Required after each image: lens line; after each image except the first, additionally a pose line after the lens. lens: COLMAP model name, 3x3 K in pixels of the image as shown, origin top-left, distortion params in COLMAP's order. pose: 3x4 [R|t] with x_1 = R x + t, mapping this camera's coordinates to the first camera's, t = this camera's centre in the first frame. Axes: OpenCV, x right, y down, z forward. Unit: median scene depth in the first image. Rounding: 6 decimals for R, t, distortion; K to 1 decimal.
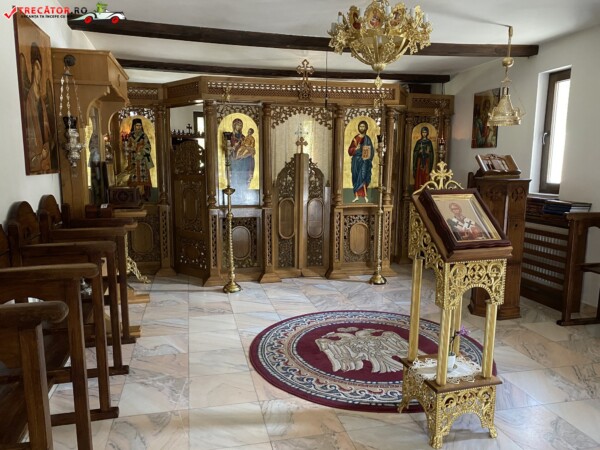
lens RADIAL K [[453.0, 0, 300.7], [0, 453.0, 230.6], [0, 0, 1]] dist [0.060675, -0.081781]
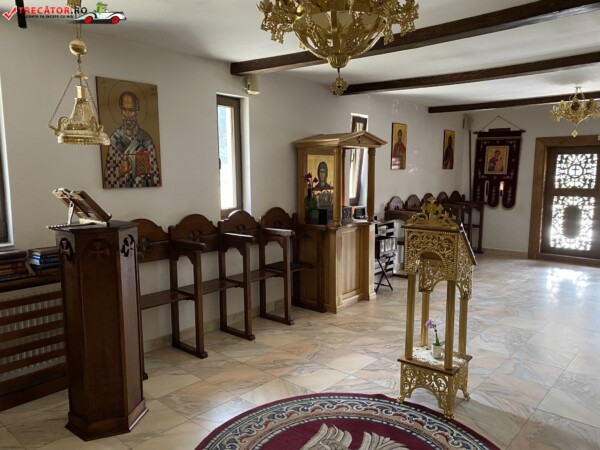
lens RADIAL K [[453.0, 0, 300.7], [0, 453.0, 230.6], [0, 0, 1]] dist [0.060675, -0.081781]
pose [[-0.563146, -0.107426, 0.819345, -0.230580], [0.128449, 0.968083, 0.215212, -0.176306], [-0.816313, 0.226440, -0.531373, 0.932816]]
